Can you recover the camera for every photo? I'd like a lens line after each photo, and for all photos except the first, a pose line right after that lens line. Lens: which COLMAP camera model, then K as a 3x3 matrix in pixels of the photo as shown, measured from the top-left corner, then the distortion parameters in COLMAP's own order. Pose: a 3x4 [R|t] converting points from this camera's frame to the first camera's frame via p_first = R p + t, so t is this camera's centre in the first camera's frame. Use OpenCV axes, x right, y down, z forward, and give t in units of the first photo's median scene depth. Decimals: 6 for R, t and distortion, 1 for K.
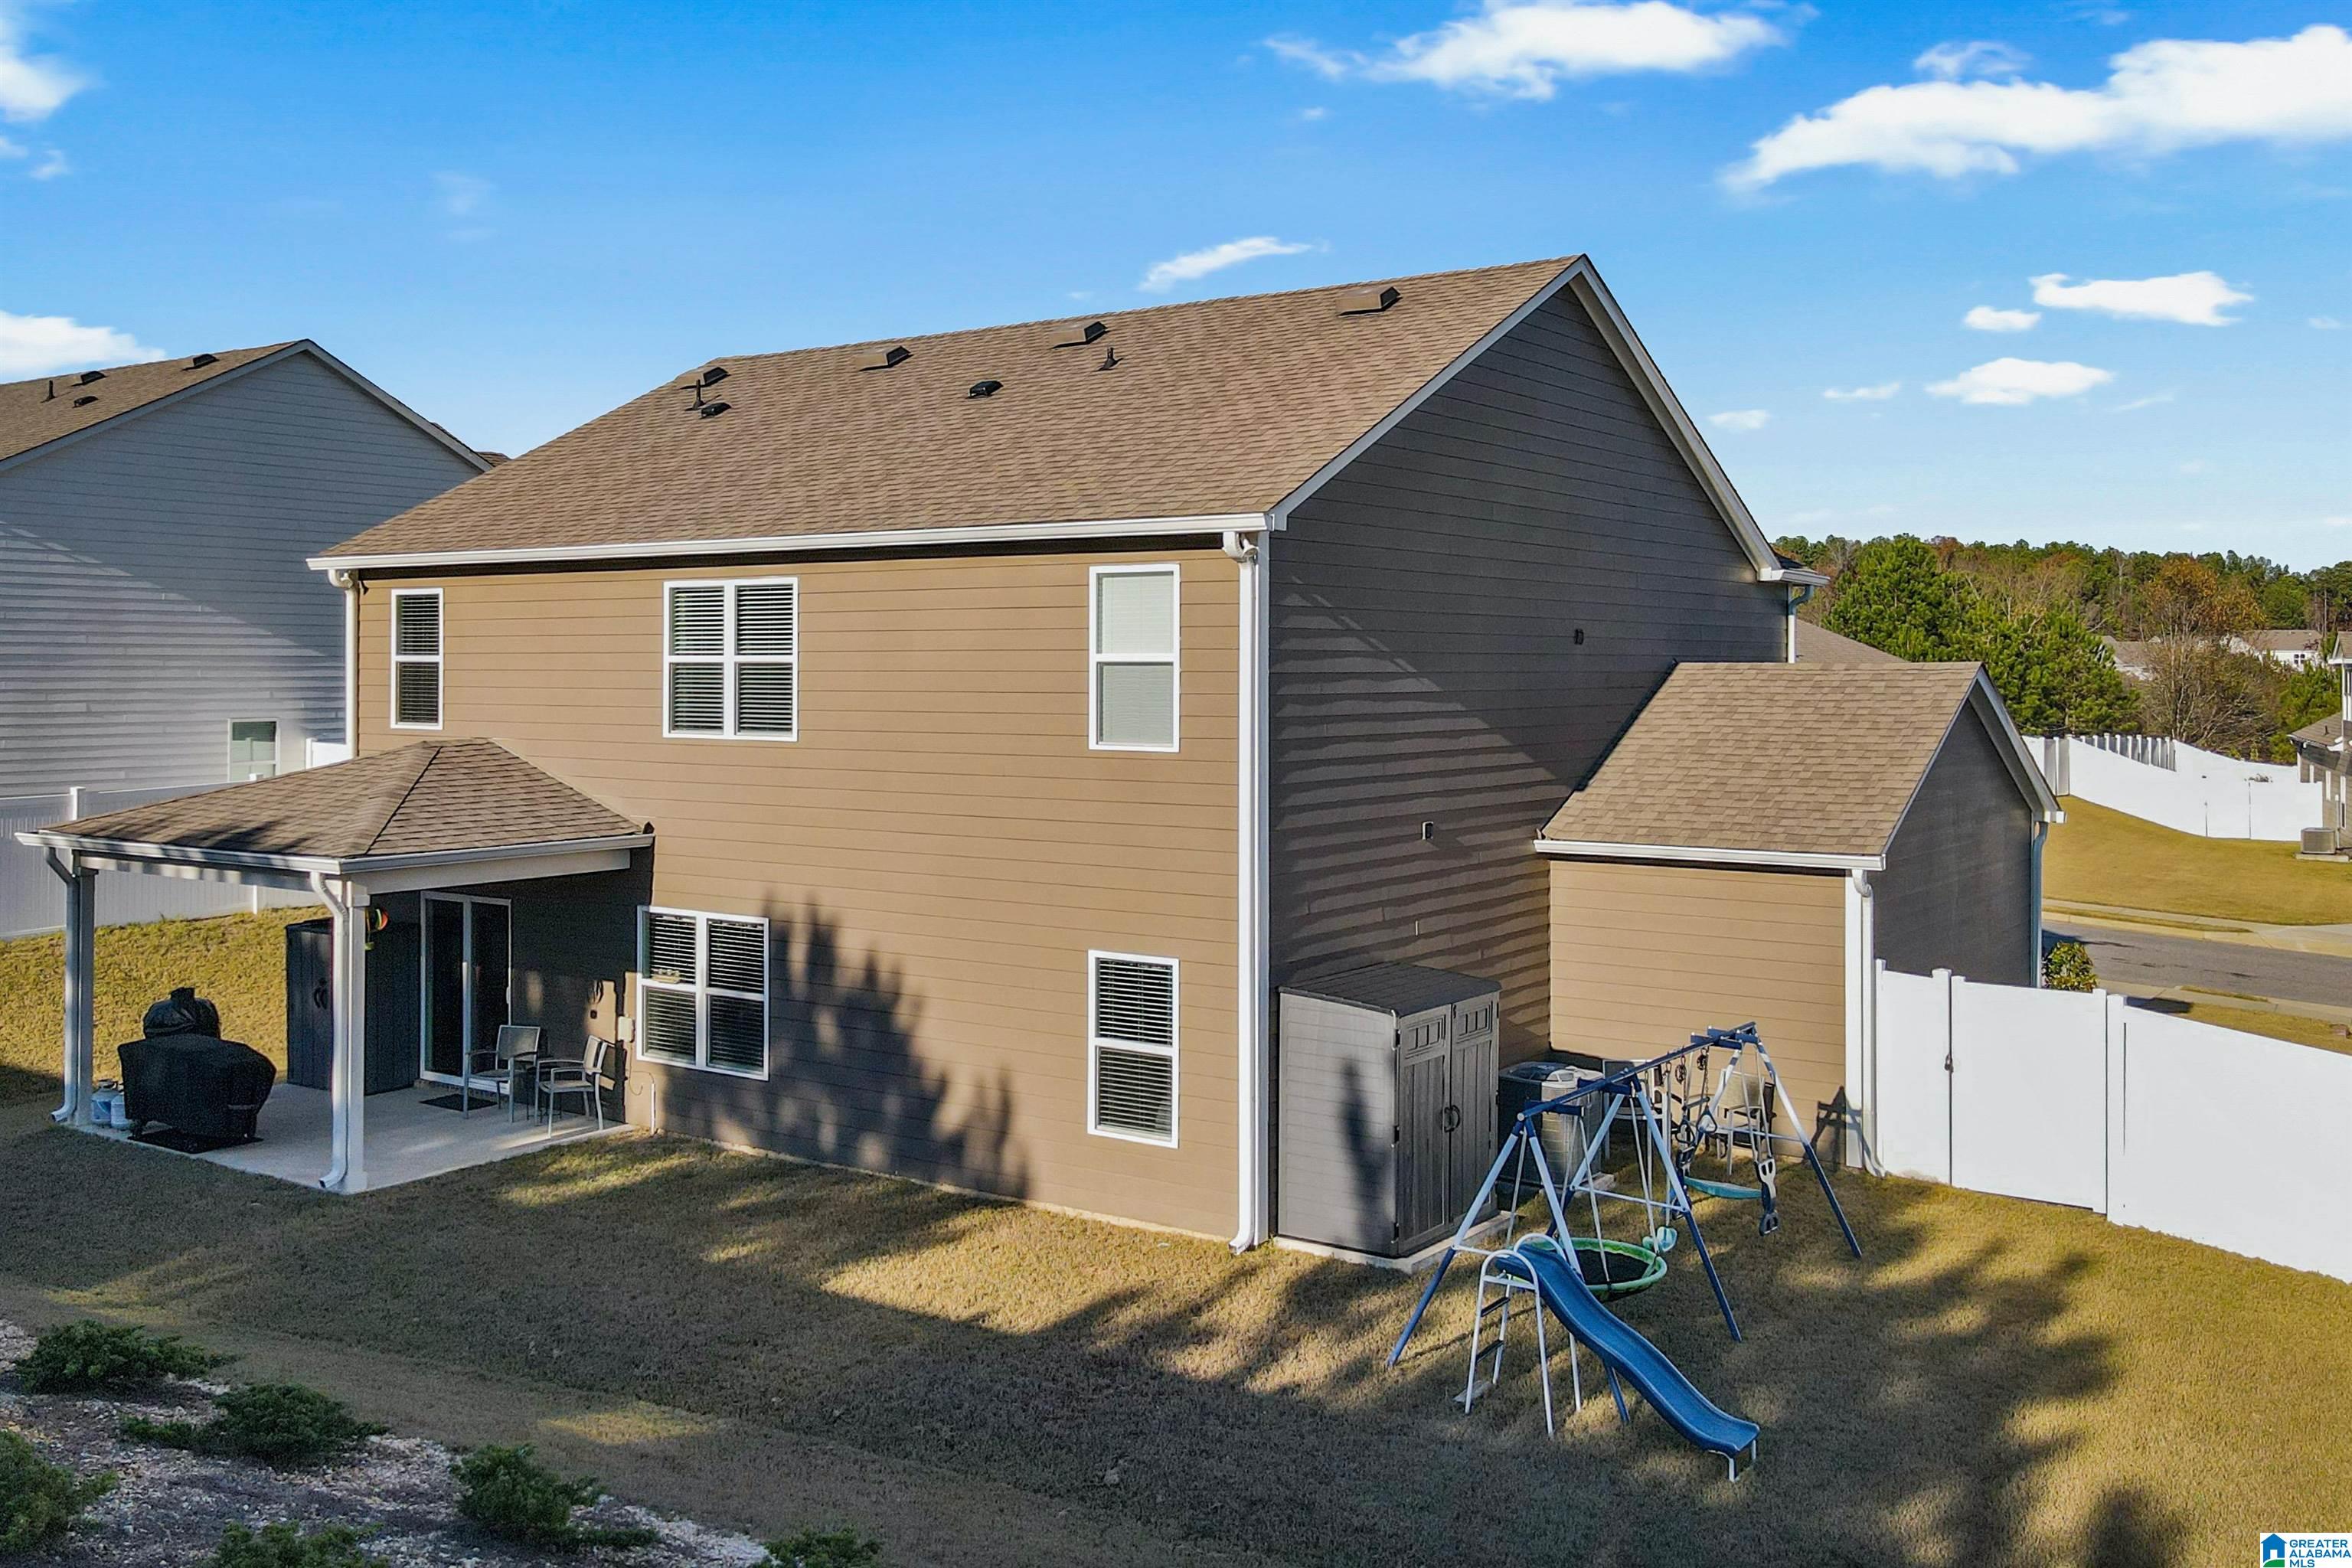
lens RADIAL K [[2113.2, 0, 1200.4], [0, 2113.2, 777.1], [0, 0, 1]] dist [-0.023379, 0.037455]
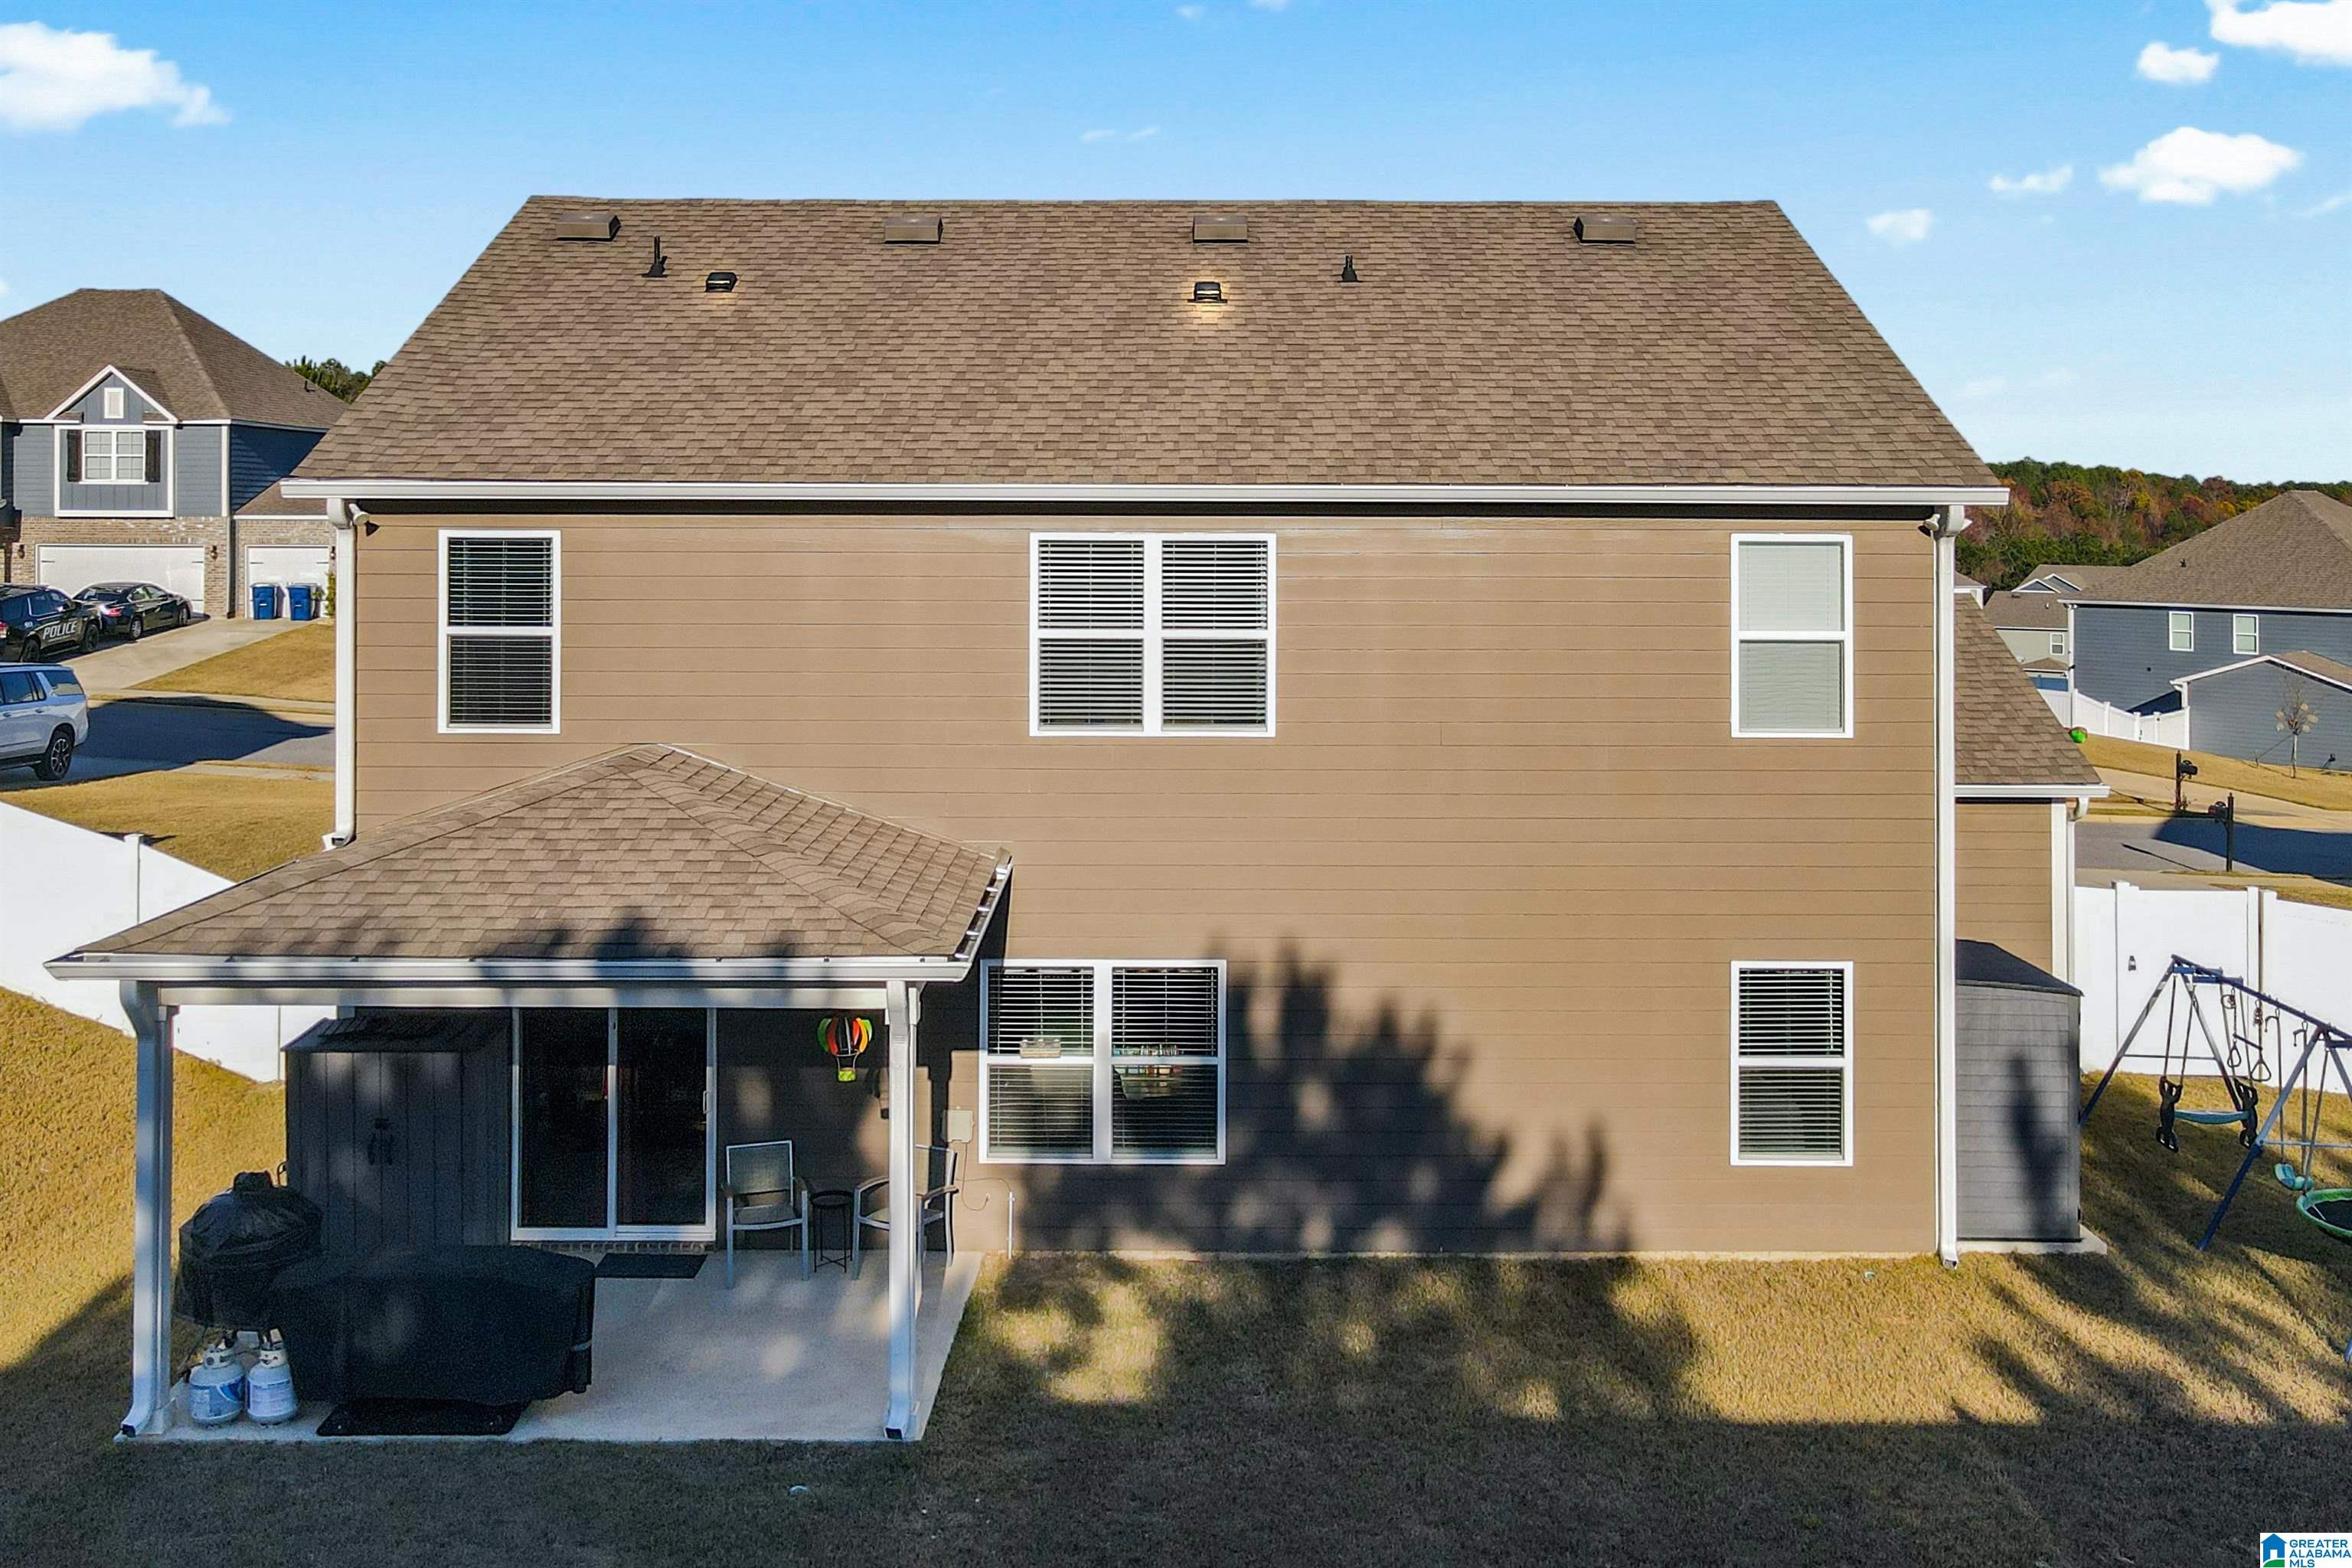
lens RADIAL K [[2113.2, 0, 1214.8], [0, 2113.2, 519.4], [0, 0, 1]] dist [-0.023379, 0.037455]
pose [[0.818178, -0.003121, 0.574957, -0.659155], [0.027951, 0.999019, -0.034353, -0.071199], [-0.574285, 0.044177, 0.817462, 0.344850]]
